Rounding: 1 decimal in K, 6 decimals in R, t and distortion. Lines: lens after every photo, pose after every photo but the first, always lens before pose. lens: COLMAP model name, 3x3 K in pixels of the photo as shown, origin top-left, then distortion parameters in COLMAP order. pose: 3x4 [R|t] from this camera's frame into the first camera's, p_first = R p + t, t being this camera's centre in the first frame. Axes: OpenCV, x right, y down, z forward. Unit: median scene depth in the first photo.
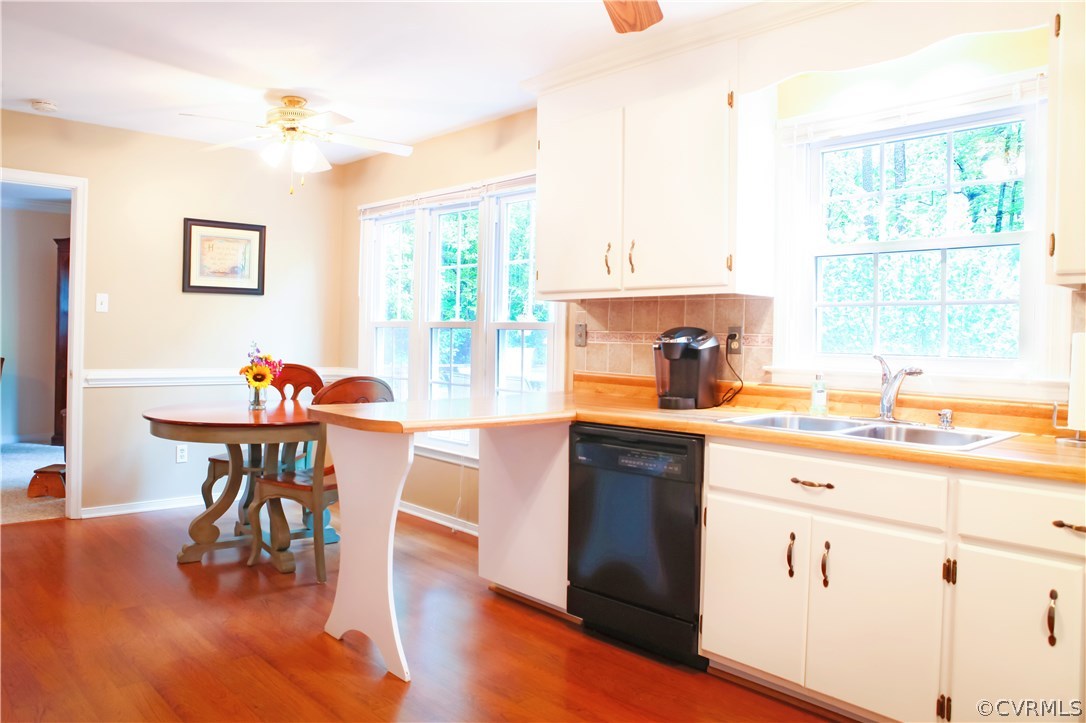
lens RADIAL K [[764.3, 0, 543.0], [0, 764.3, 361.5], [0, 0, 1]] dist [-0.085636, 0.064180]
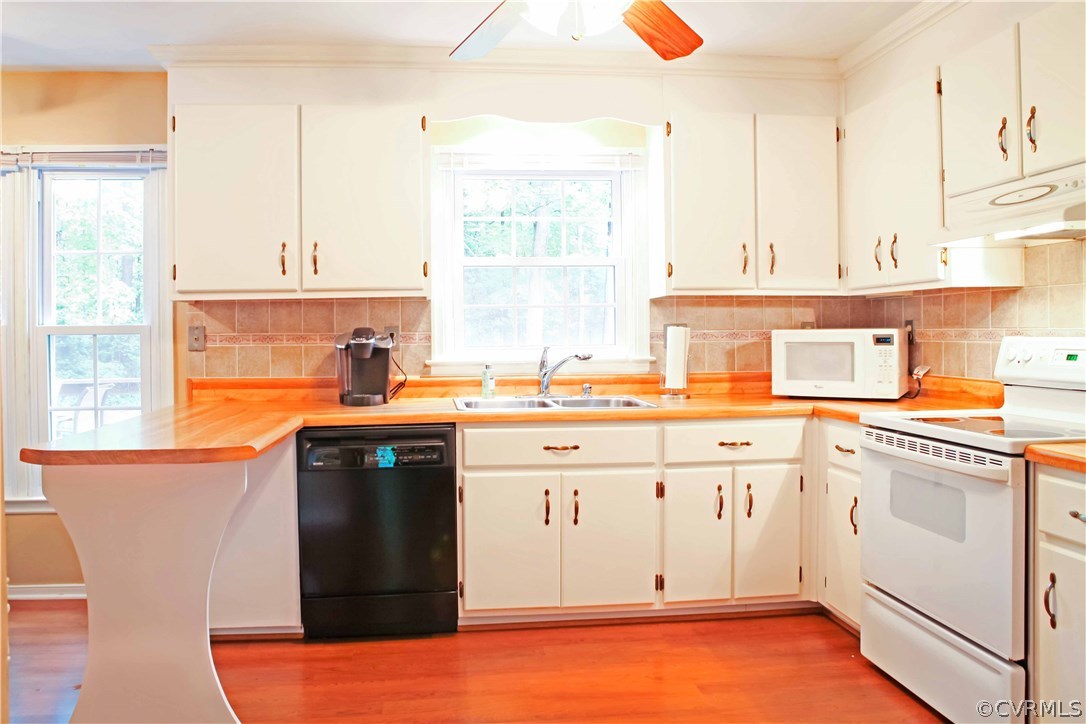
lens RADIAL K [[743.4, 0, 543.0], [0, 743.4, 362.0], [0, 0, 1]] dist [-0.096915, 0.054410]
pose [[0.609995, -0.055334, 0.790471, -0.482428], [0.047641, 0.998315, 0.033119, -0.020276], [-0.790972, 0.017457, 0.611603, 0.185564]]
